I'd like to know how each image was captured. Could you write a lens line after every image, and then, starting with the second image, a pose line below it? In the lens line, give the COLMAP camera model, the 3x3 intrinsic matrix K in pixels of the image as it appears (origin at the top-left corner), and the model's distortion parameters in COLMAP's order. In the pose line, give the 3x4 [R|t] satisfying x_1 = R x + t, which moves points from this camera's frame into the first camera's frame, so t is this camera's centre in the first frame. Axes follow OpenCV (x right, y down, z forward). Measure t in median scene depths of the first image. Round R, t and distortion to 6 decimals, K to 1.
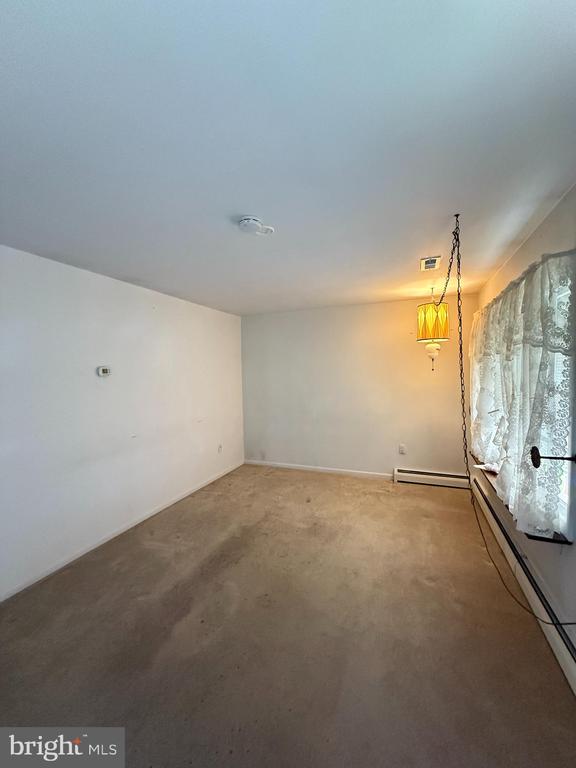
lens RADIAL K [[304.6, 0, 286.9], [0, 304.6, 383.0], [0, 0, 1]] dist [0.001433, 0.000217]
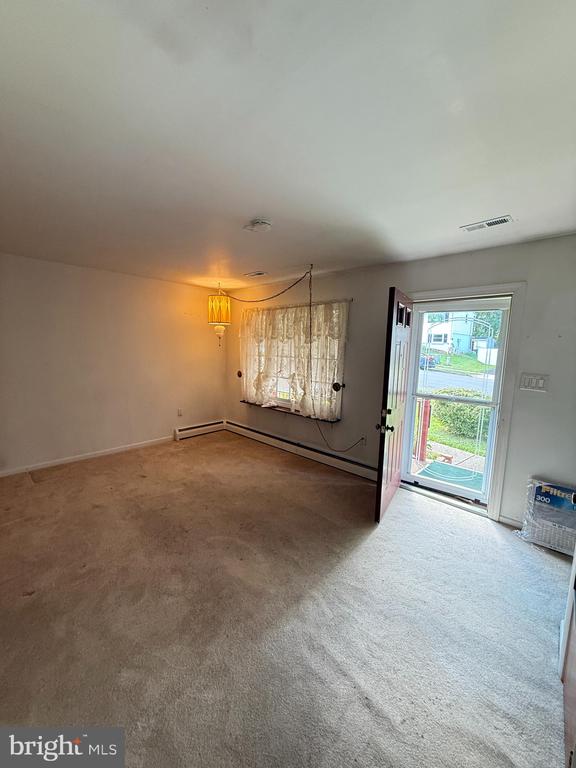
lens RADIAL K [[304.6, 0, 286.9], [0, 304.6, 383.0], [0, 0, 1]] dist [0.001433, 0.000217]
pose [[0.361546, -0.087782, 0.928213, -0.668821], [0.002625, 0.995650, 0.093137, -0.003588], [-0.932351, -0.031237, 0.360203, 0.232320]]
